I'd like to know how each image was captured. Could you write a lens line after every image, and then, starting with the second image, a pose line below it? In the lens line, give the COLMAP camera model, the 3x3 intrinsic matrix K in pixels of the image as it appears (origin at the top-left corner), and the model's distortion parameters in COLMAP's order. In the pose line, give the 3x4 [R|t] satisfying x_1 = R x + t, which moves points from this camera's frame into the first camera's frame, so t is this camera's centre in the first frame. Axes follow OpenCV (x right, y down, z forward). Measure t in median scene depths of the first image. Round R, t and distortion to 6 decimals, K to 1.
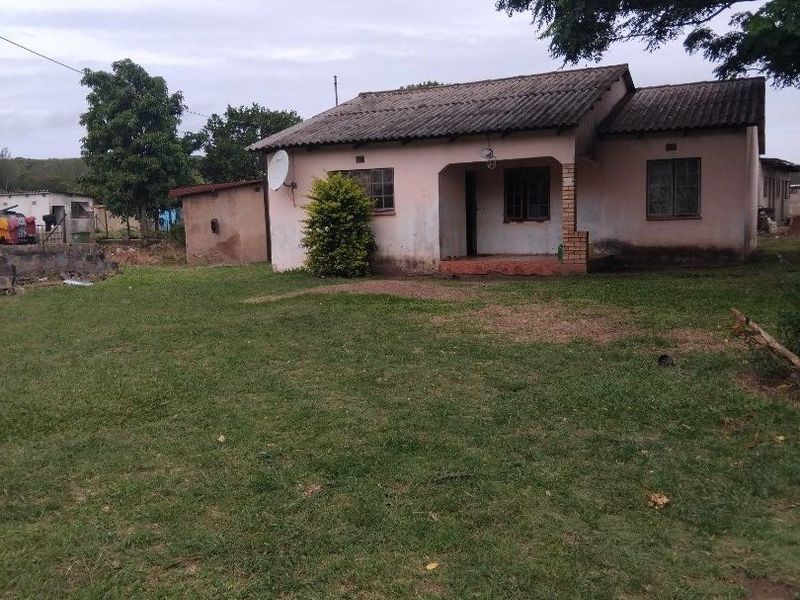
lens RADIAL K [[784.9, 0, 400.0], [0, 784.9, 300.0], [0, 0, 1]] dist [0.131137, -0.284345]
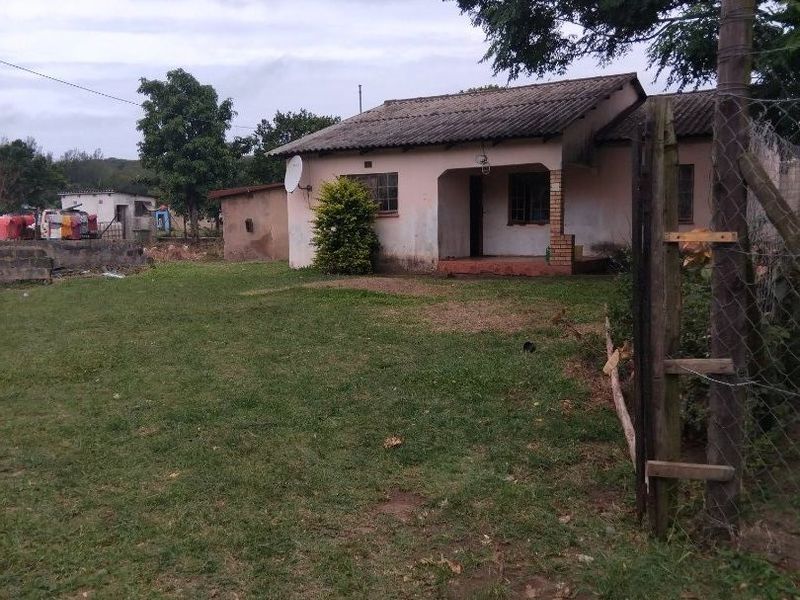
lens RADIAL K [[784.9, 0, 400.0], [0, 784.9, 300.0], [0, 0, 1]] dist [0.131137, -0.284345]
pose [[0.995037, 0.021181, -0.097230, 0.096171], [-0.021340, 0.999772, -0.000600, 0.004765], [0.097195, 0.002671, 0.995262, -0.055837]]
